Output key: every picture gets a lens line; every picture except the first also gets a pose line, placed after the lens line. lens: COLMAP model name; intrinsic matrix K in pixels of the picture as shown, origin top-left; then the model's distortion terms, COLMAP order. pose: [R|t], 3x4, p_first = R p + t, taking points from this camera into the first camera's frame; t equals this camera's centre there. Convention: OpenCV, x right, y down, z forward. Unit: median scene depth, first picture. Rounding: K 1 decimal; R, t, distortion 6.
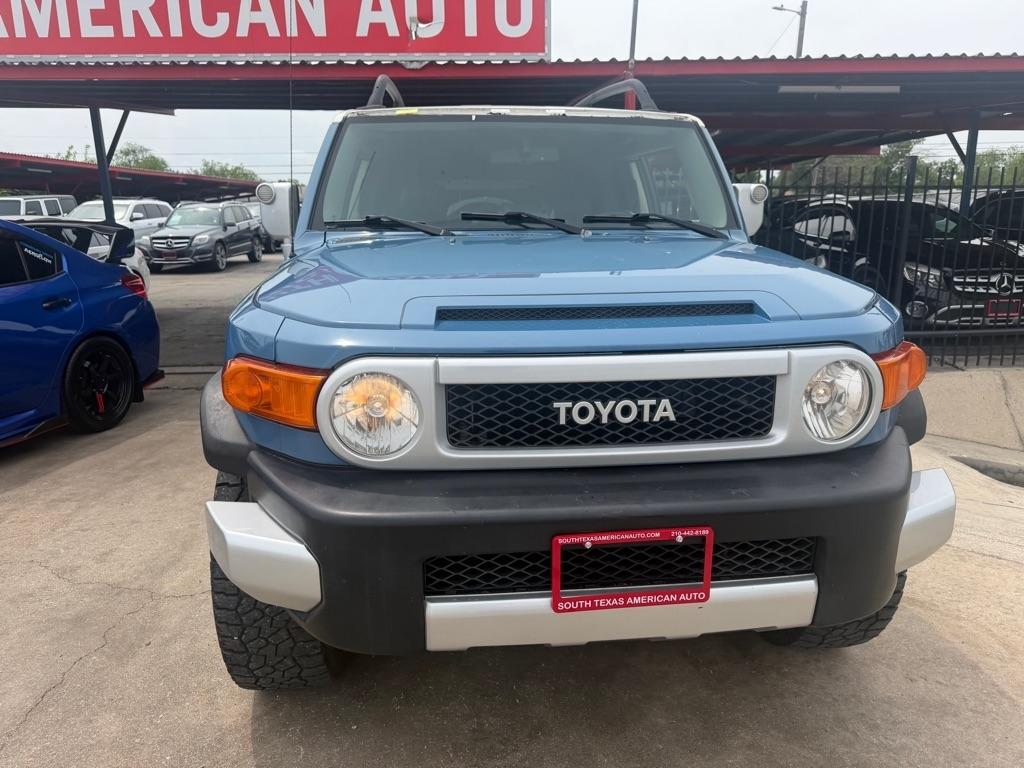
lens RADIAL K [[724.0, 0, 515.4], [0, 724.0, 389.1], [0, 0, 1]] dist [0.019070, -0.025848]
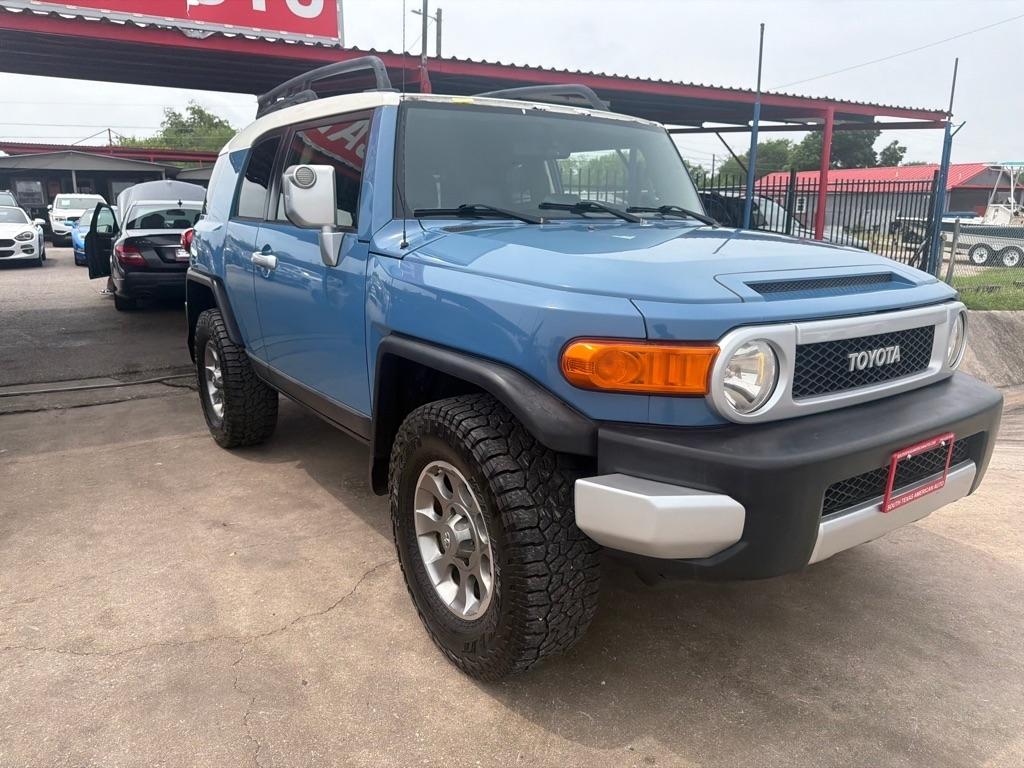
lens RADIAL K [[724.0, 0, 511.8], [0, 724.0, 390.1], [0, 0, 1]] dist [0.019070, -0.025848]
pose [[0.879751, -0.101103, 0.464561, -0.264375], [0.095795, 0.994783, 0.035086, -0.004874], [-0.465685, 0.013635, 0.884846, 0.036512]]
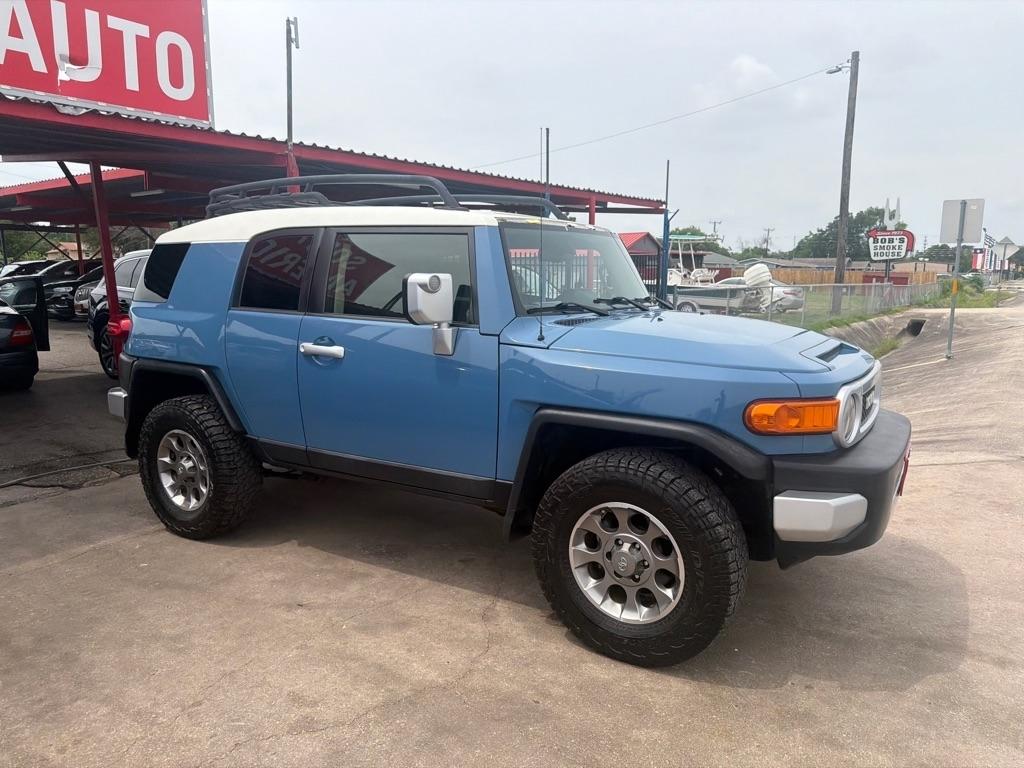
lens RADIAL K [[724.0, 0, 511.3], [0, 724.0, 386.6], [0, 0, 1]] dist [0.019070, -0.025848]
pose [[0.622408, -0.113375, 0.774438, -0.523944], [0.170611, 0.985313, 0.007128, -0.048648], [-0.763872, 0.127691, 0.632609, 0.117248]]
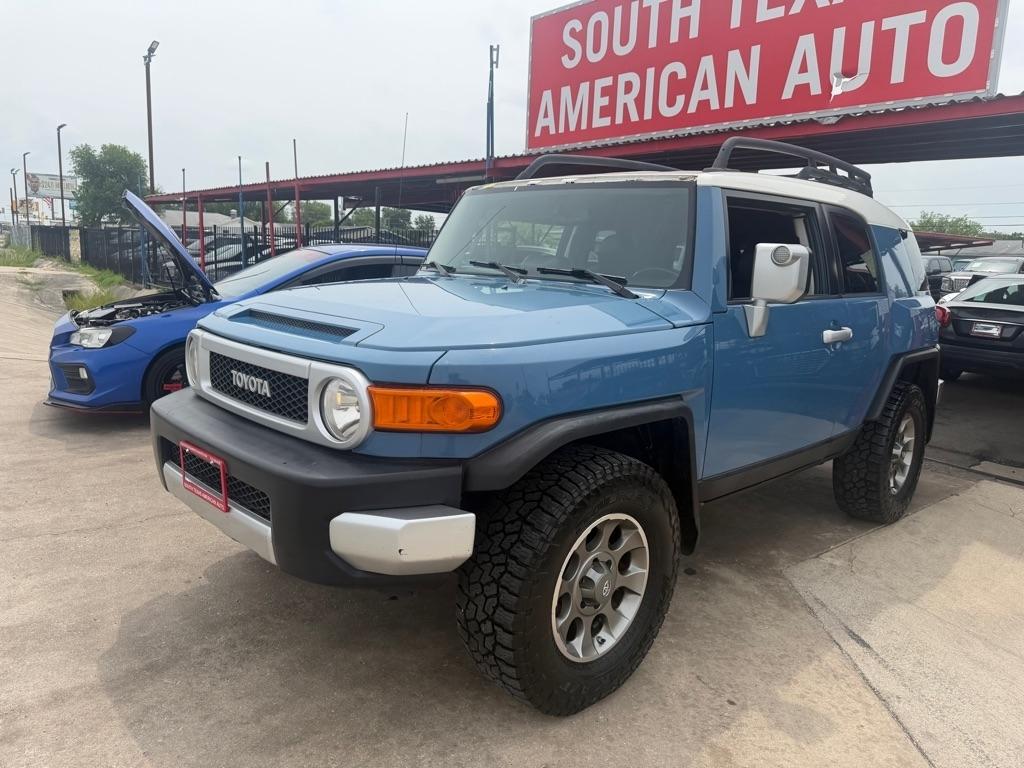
lens RADIAL K [[724.0, 0, 509.9], [0, 724.0, 378.8], [0, 0, 1]] dist [0.019070, -0.025848]
pose [[0.613395, 0.164661, -0.772420, 0.421597], [-0.226121, 0.973697, 0.028000, -0.036889], [0.756713, 0.157485, 0.634494, 0.108387]]
